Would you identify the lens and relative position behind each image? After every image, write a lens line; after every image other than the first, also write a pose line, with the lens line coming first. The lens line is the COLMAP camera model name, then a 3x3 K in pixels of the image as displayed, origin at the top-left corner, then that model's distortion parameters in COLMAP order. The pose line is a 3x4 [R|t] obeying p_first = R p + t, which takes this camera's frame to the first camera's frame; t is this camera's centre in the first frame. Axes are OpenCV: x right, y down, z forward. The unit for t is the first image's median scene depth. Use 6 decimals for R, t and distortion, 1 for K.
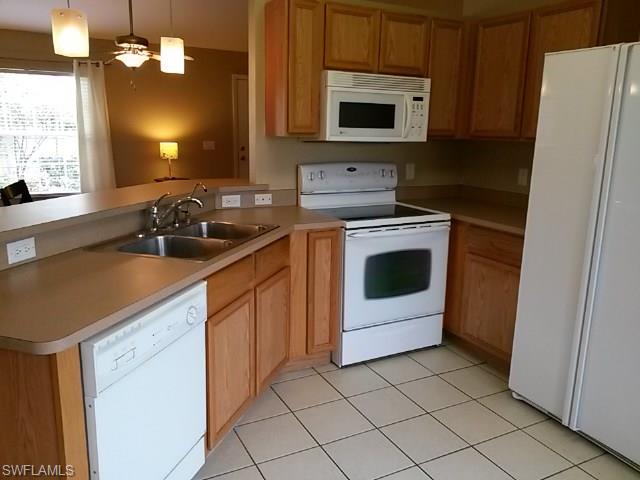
lens RADIAL K [[521.2, 0, 329.0], [0, 521.2, 236.3], [0, 0, 1]] dist [0.092194, -0.148358]
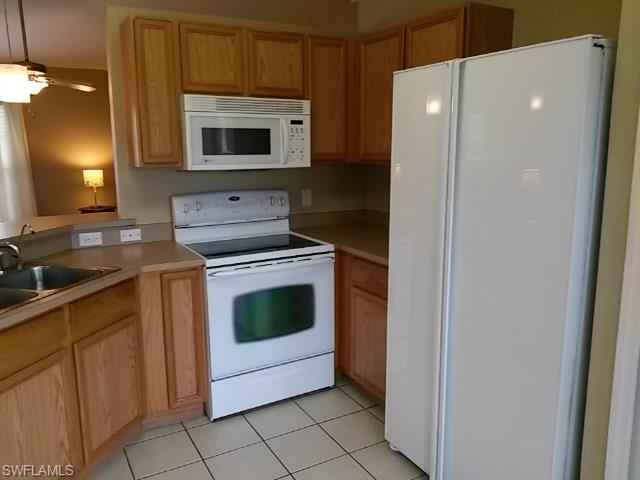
lens RADIAL K [[521.2, 0, 329.0], [0, 521.2, 236.3], [0, 0, 1]] dist [0.092194, -0.148358]
pose [[0.999123, -0.034715, 0.023414, 0.204178], [0.035404, 0.998933, -0.029662, -0.030587], [-0.022360, 0.030465, 0.999286, 0.079365]]
